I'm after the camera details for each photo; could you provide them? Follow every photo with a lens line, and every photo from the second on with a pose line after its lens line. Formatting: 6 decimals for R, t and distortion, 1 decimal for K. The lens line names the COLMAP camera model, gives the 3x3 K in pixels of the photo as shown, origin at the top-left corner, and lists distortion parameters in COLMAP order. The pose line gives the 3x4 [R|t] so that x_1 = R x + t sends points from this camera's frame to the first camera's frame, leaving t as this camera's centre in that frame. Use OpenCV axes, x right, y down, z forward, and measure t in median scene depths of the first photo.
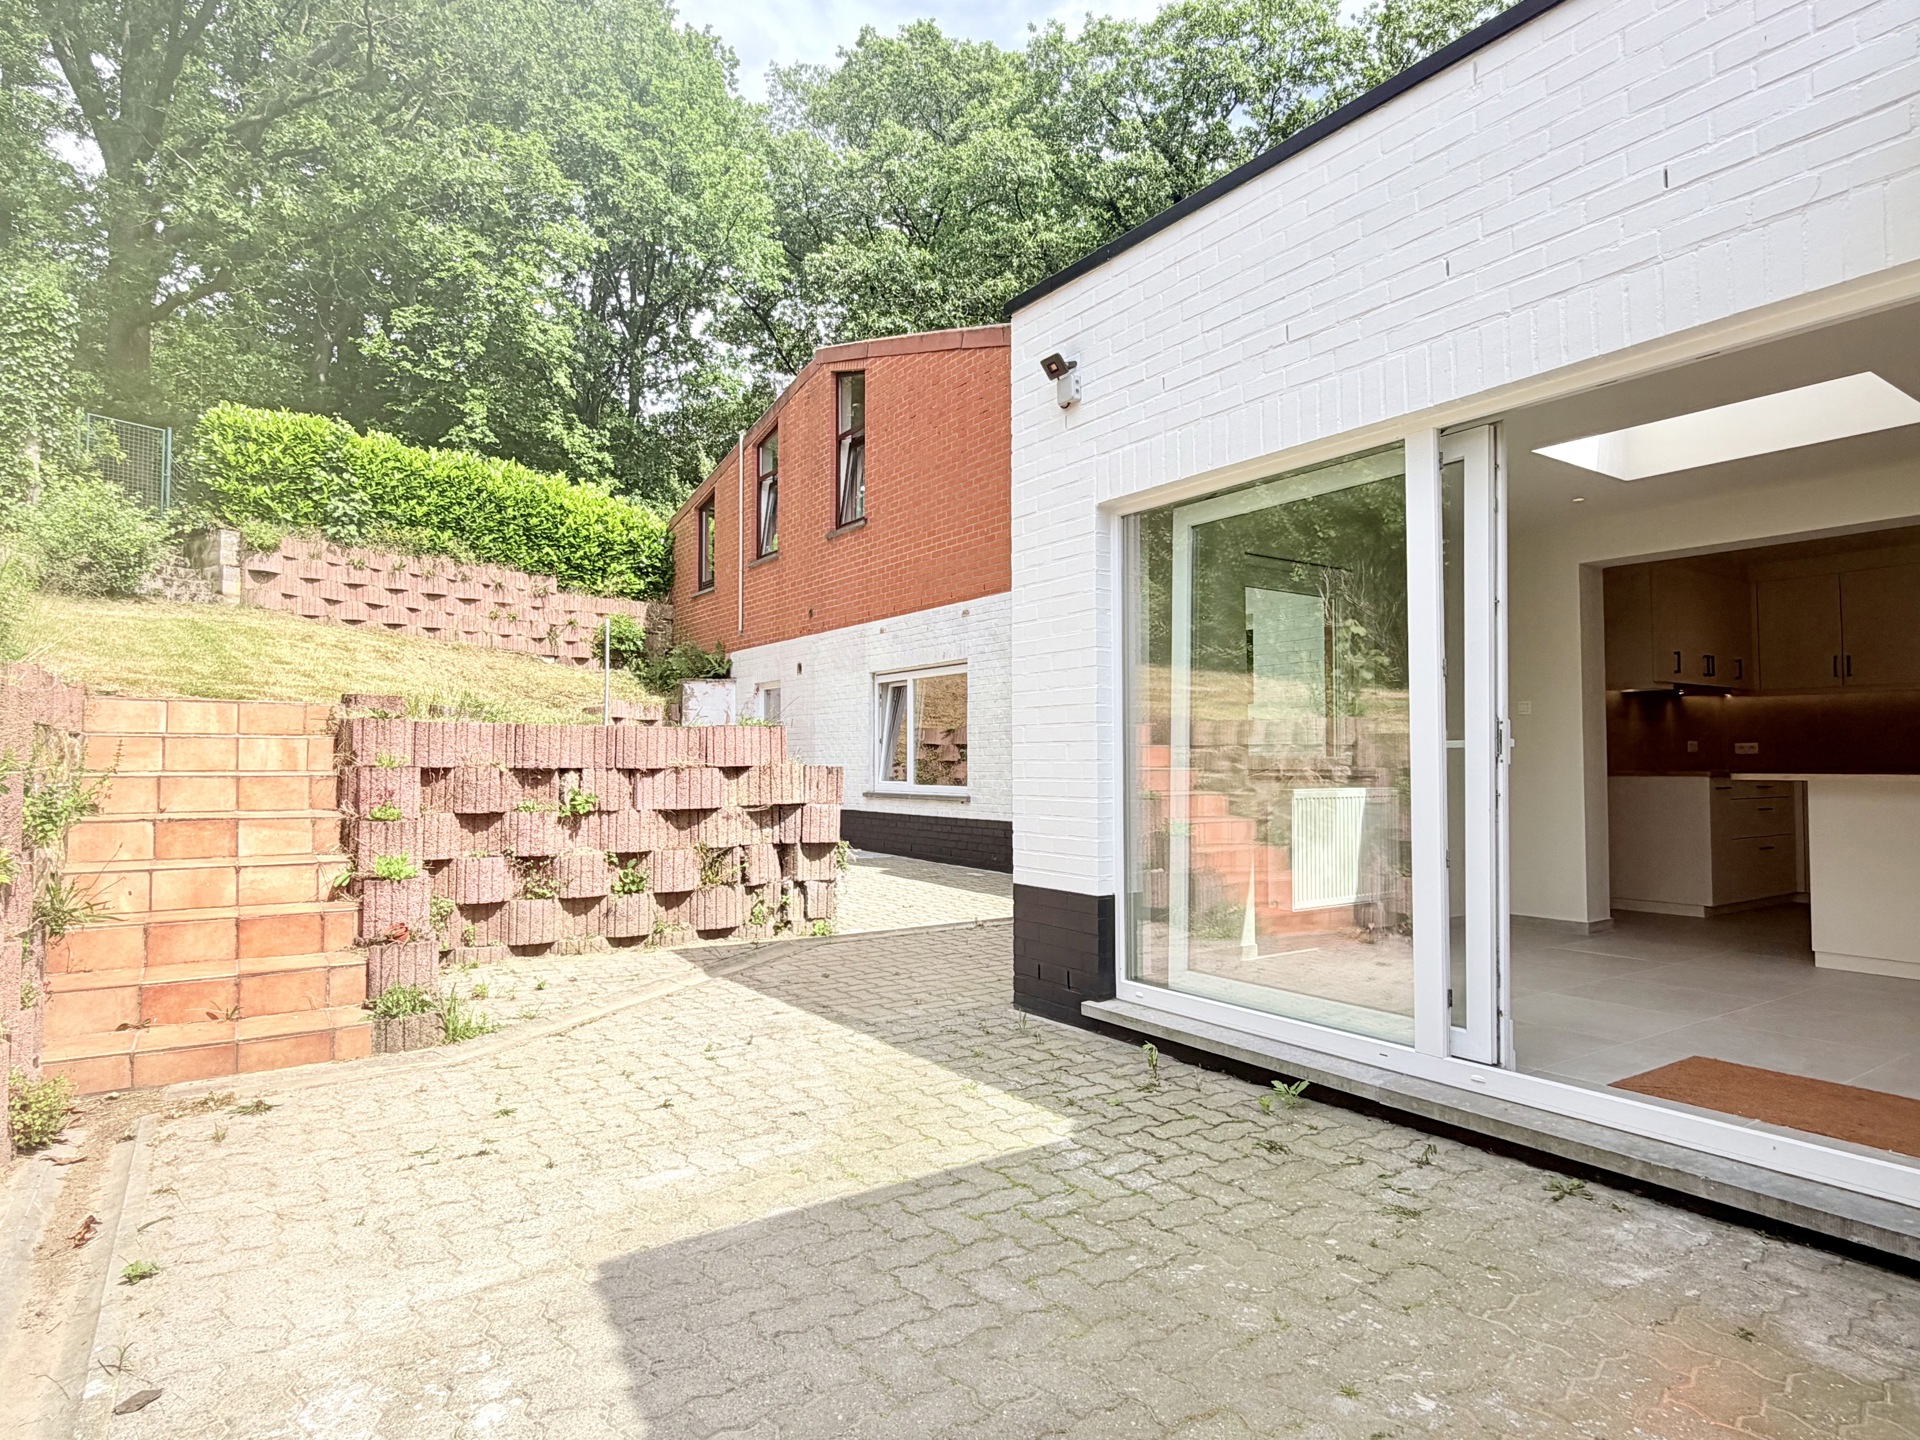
lens RADIAL K [[1078.7, 0, 960.0], [0, 1078.7, 720.0], [0, 0, 1]] dist [-0.000575, -0.000724]
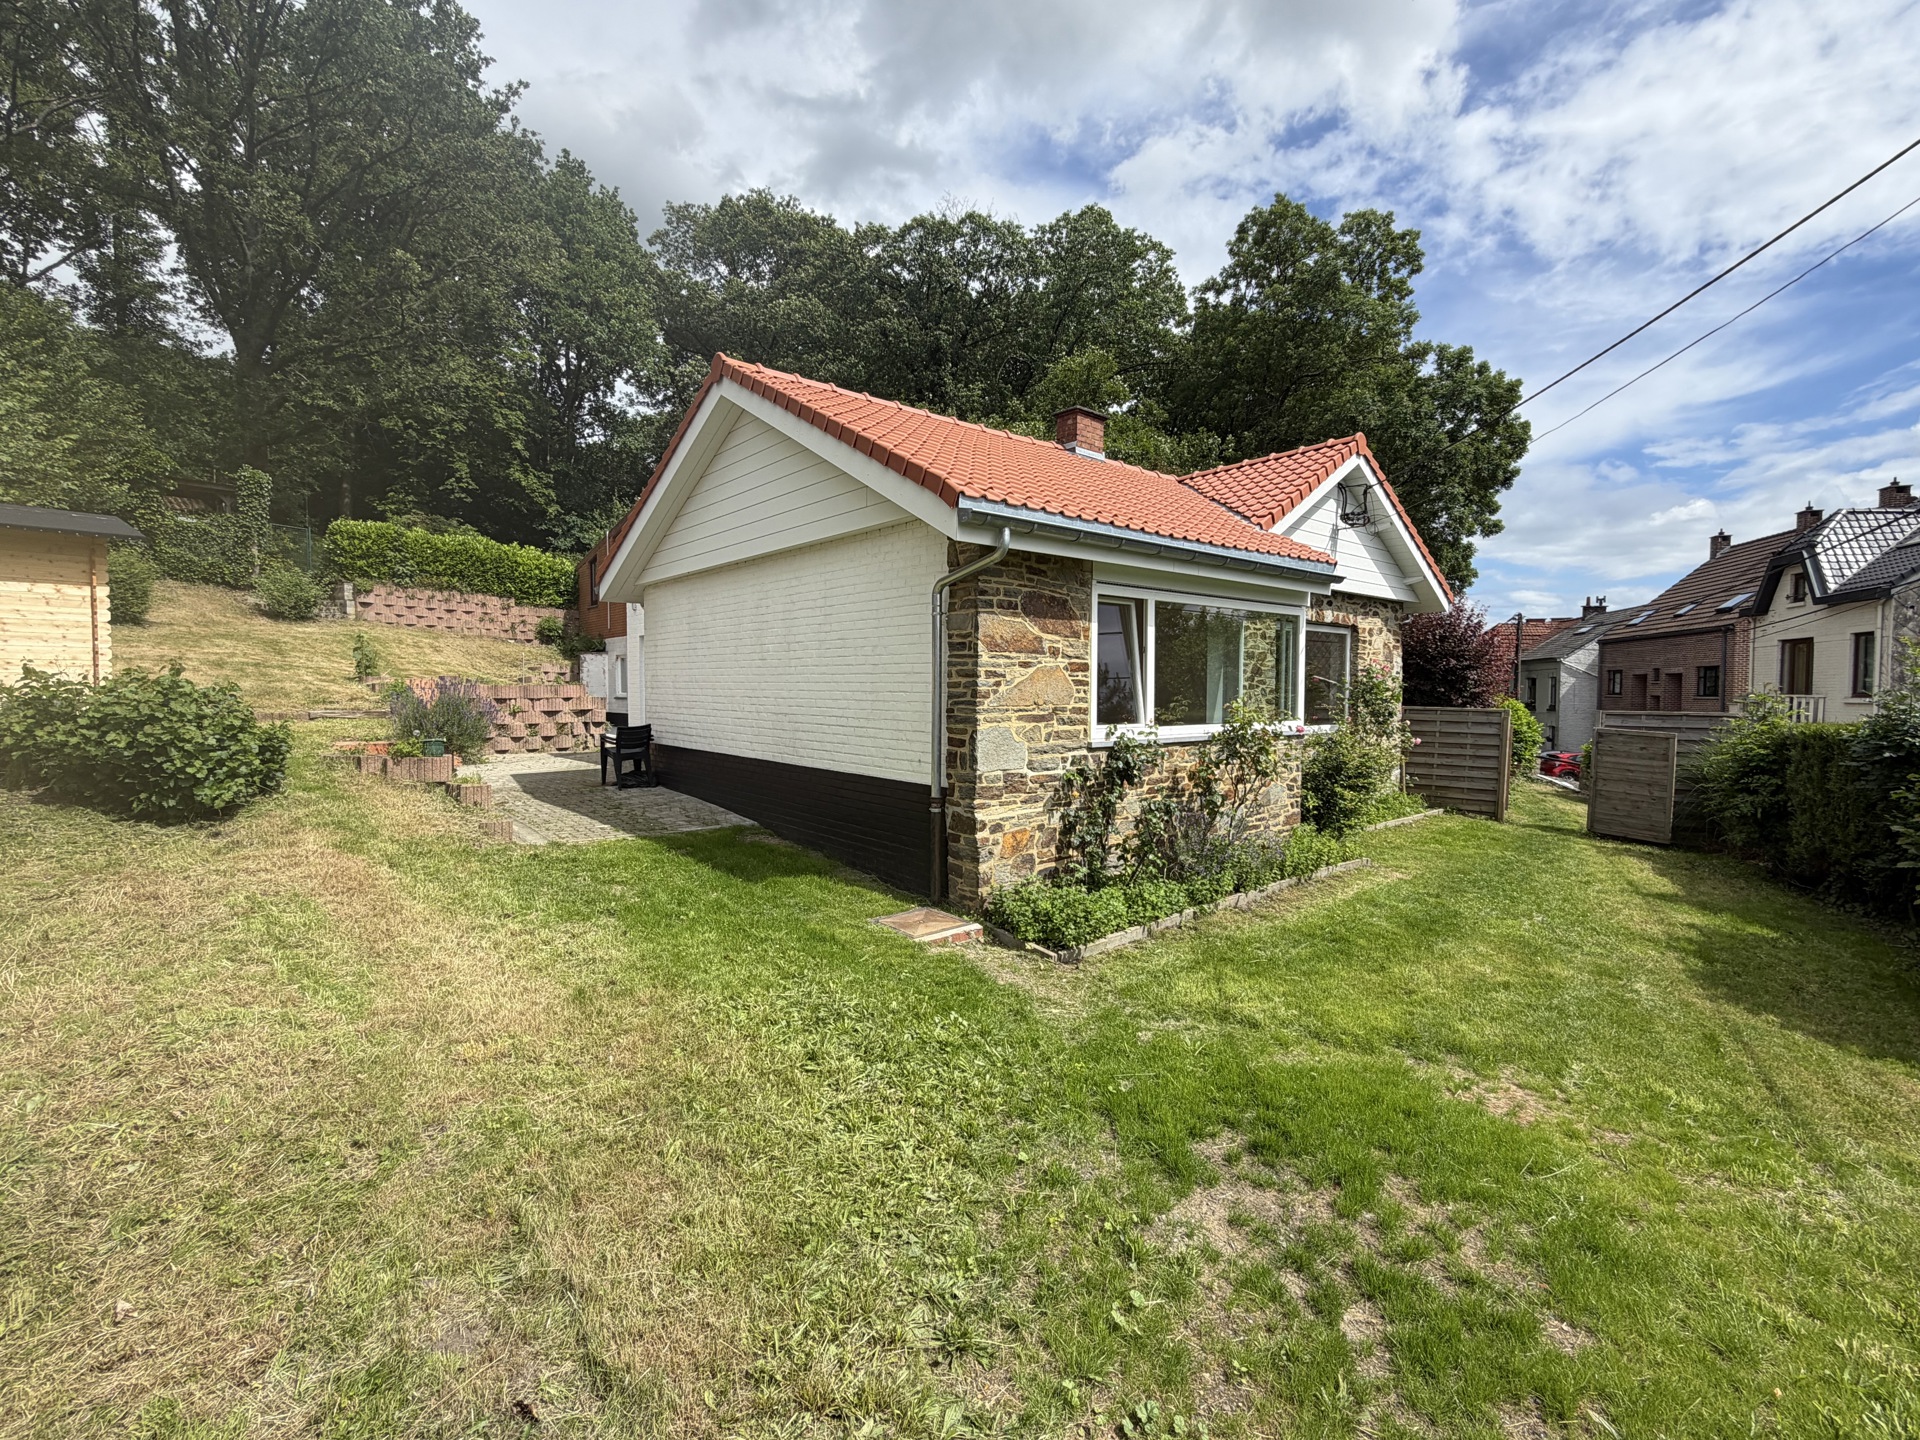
lens RADIAL K [[855.7, 0, 960.0], [0, 855.7, 720.0], [0, 0, 1]] dist [0.002215, 0.000206]
pose [[0.994401, -0.000404, 0.105671, 0.306854], [-0.007597, 0.997132, 0.075295, -0.041025], [-0.105398, -0.075676, 0.991546, -0.741787]]
